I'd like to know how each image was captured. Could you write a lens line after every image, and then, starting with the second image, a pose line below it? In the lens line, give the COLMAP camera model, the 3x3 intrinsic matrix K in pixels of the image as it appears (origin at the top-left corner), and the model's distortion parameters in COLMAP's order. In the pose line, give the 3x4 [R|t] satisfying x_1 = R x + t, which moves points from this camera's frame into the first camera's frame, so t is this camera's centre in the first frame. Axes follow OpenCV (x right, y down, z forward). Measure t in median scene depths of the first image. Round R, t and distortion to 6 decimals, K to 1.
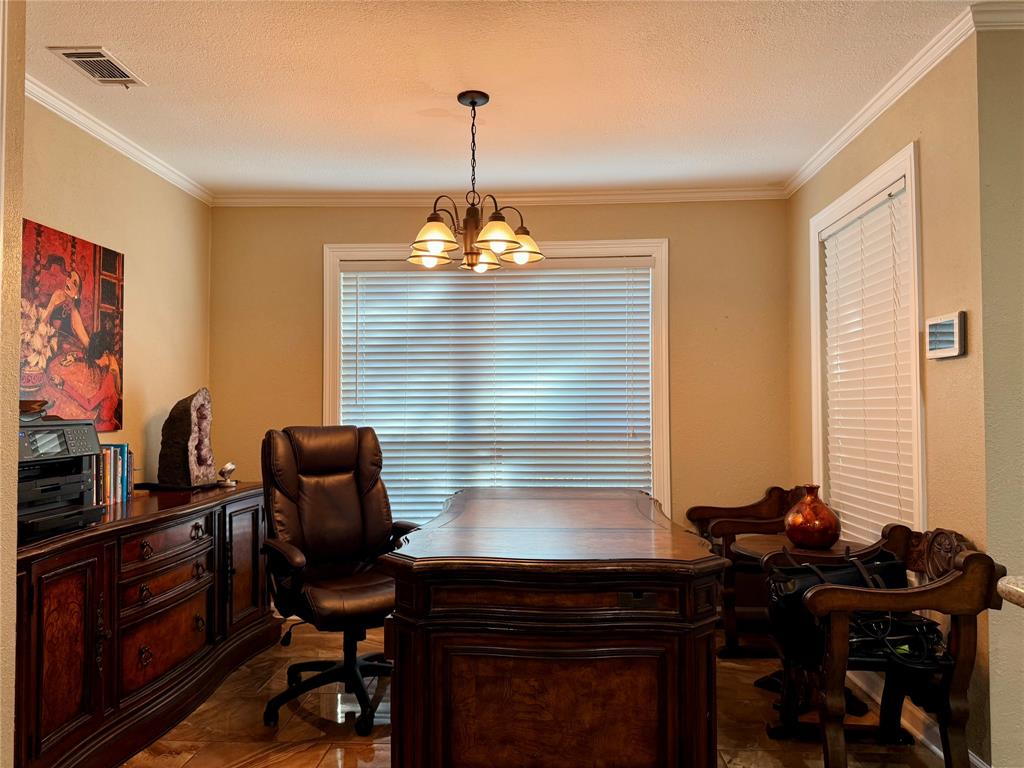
lens RADIAL K [[717.6, 0, 512.0], [0, 717.6, 384.0], [0, 0, 1]] dist [0.053101, -0.007816]
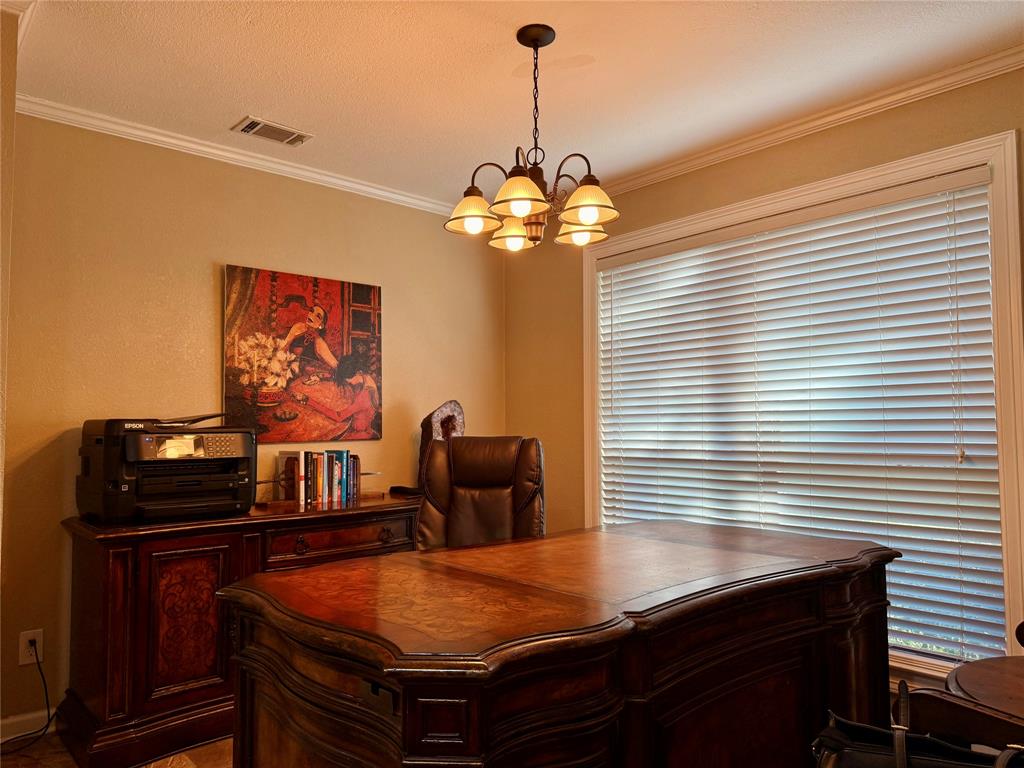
lens RADIAL K [[717.6, 0, 512.0], [0, 717.6, 384.0], [0, 0, 1]] dist [0.053101, -0.007816]
pose [[0.713376, -0.045014, -0.699335, 0.454774], [0.027298, 0.998962, -0.036454, 0.025962], [0.700250, 0.006915, 0.713864, 0.376386]]
